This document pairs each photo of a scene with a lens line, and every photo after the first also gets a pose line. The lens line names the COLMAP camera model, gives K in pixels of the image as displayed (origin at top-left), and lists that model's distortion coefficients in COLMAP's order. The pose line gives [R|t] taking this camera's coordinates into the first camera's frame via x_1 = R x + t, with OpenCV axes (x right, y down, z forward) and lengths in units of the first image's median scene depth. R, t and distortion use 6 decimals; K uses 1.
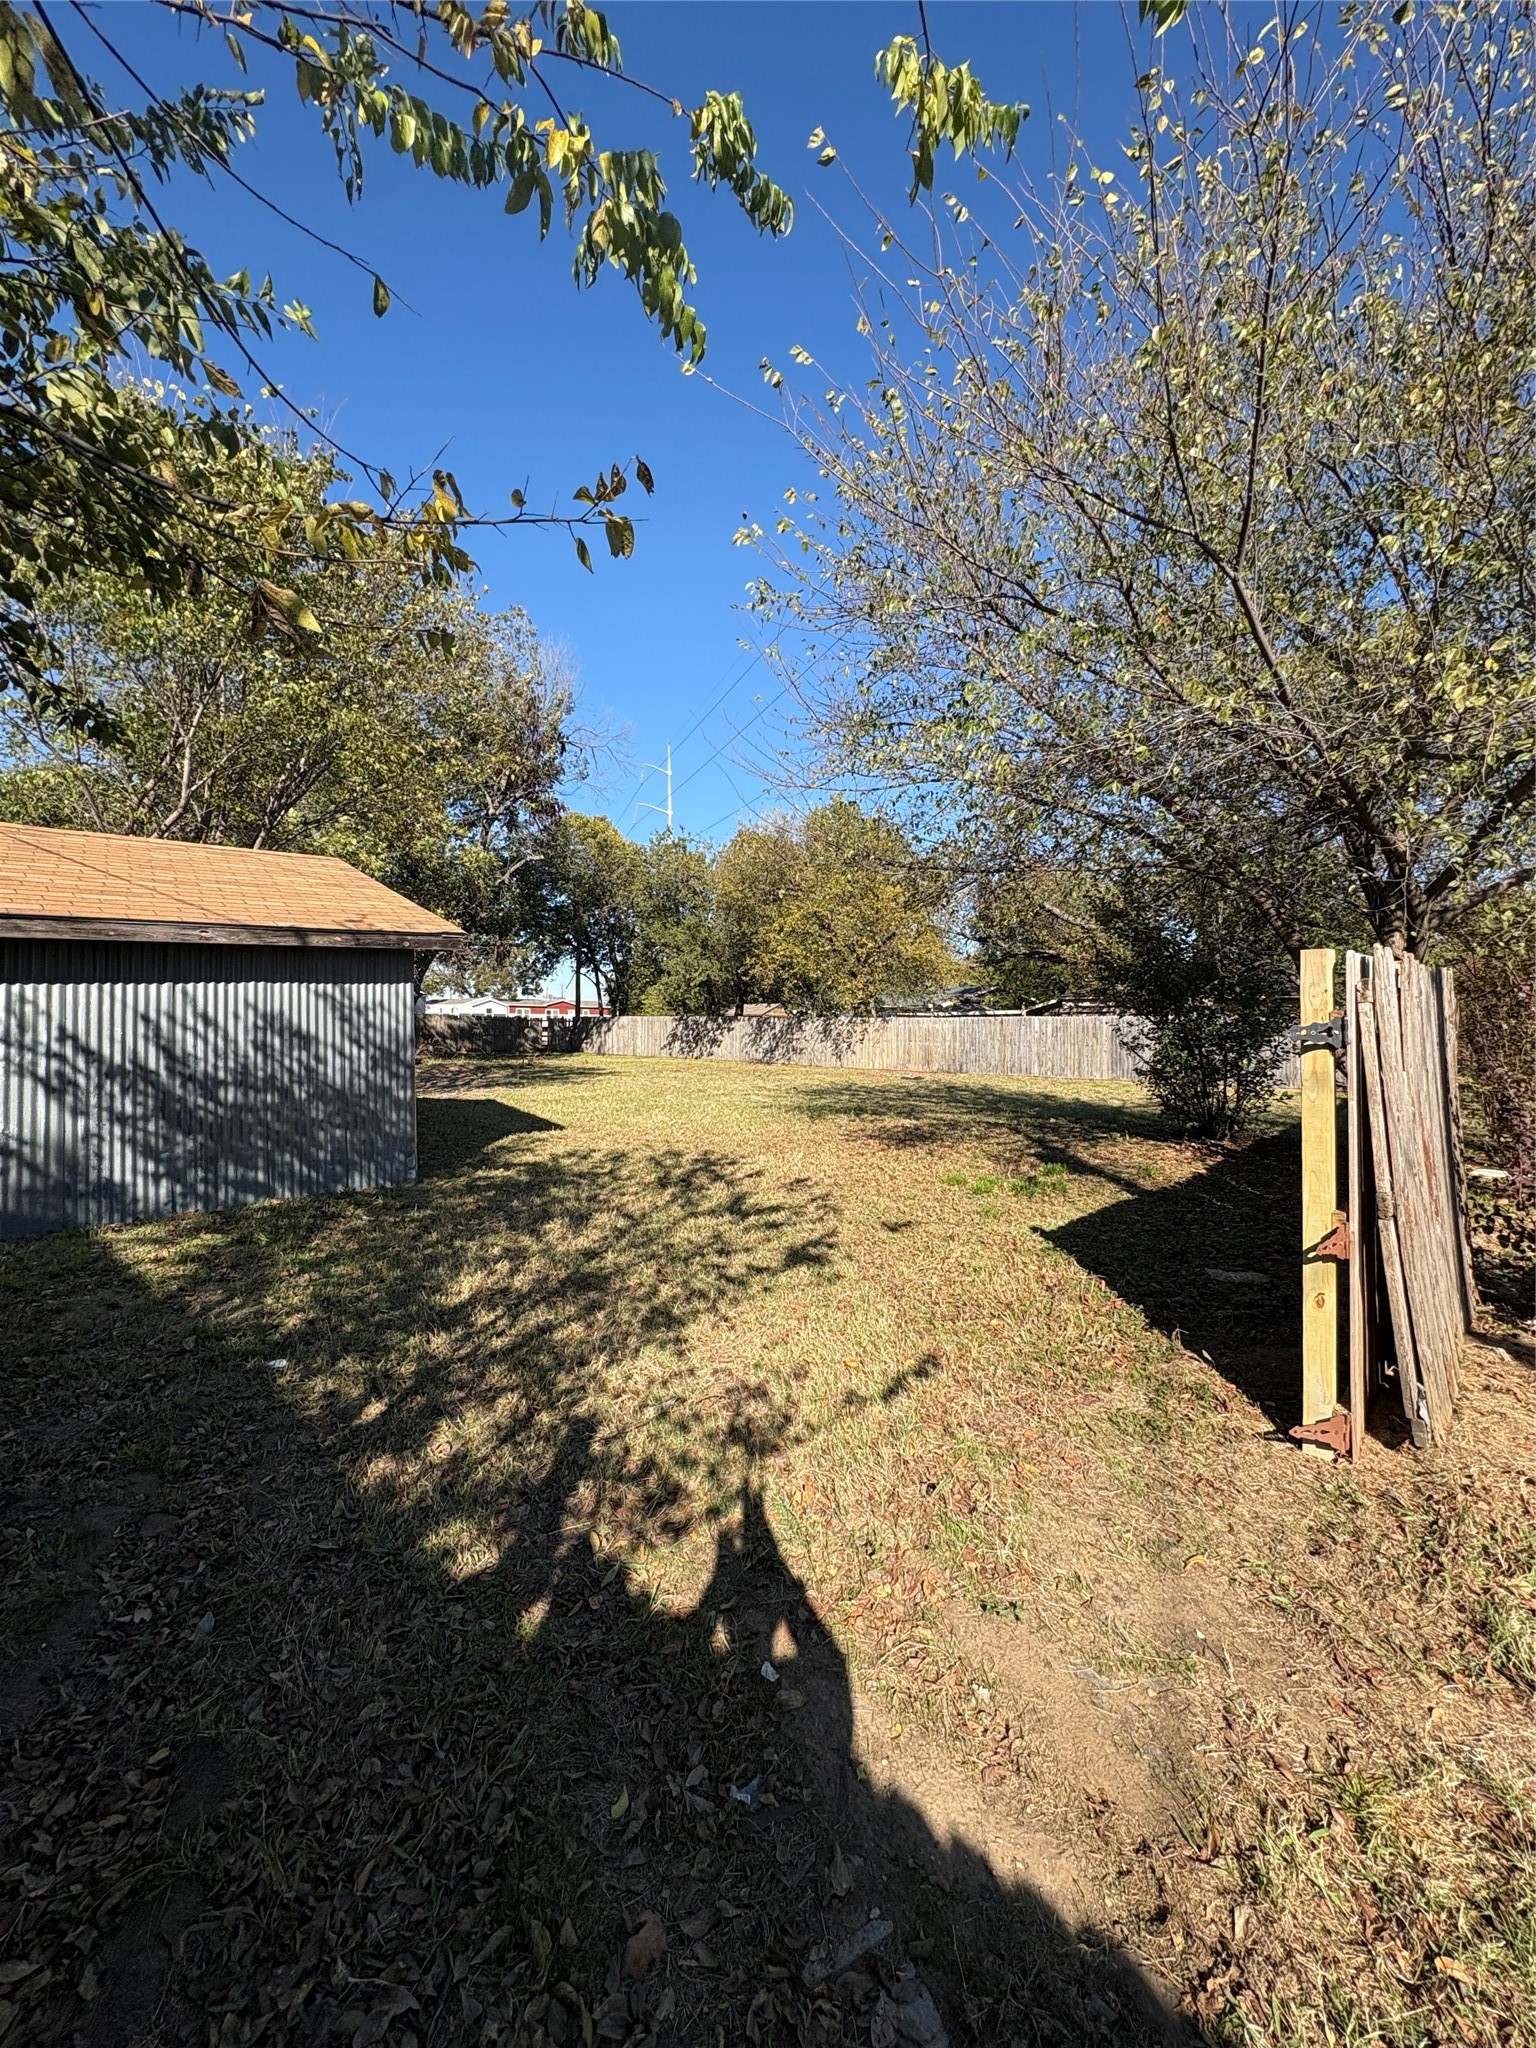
lens RADIAL K [[817.2, 0, 771.4], [0, 817.2, 1017.7], [0, 0, 1]] dist [0.001609, 0.000248]
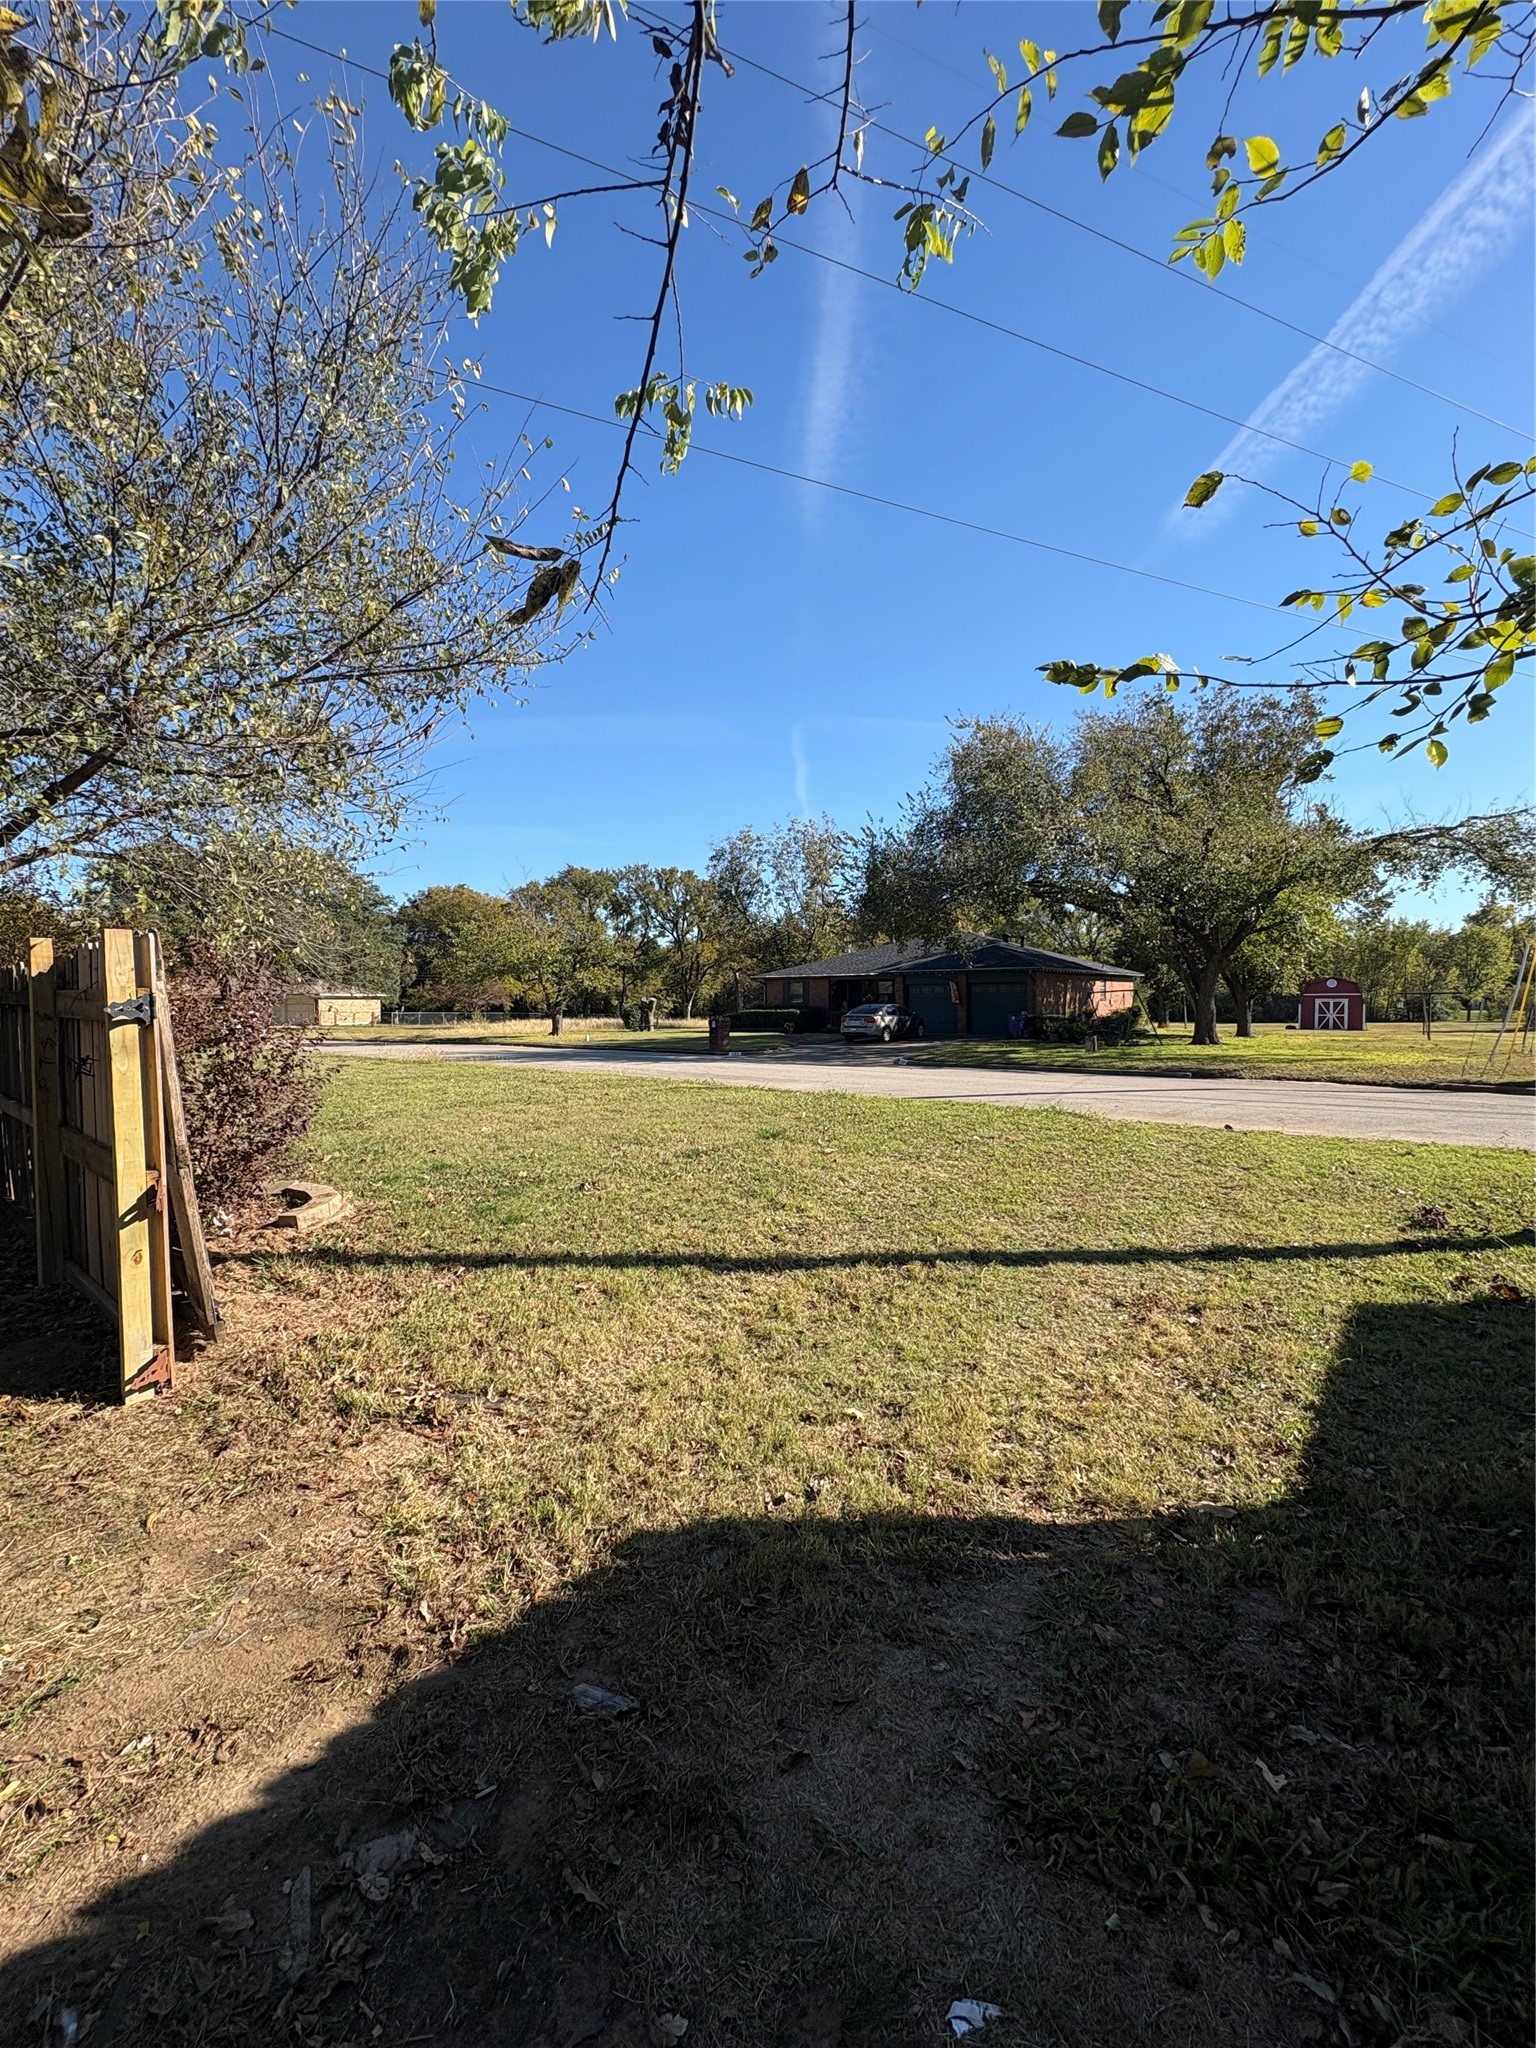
lens RADIAL K [[817.2, 0, 770.9], [0, 817.2, 1021.8], [0, 0, 1]] dist [0.001609, 0.000248]
pose [[-0.041010, -0.034645, 0.998558, -0.592156], [-0.003094, 0.999398, 0.034547, -0.004528], [-0.999154, -0.001673, -0.041093, 0.298479]]
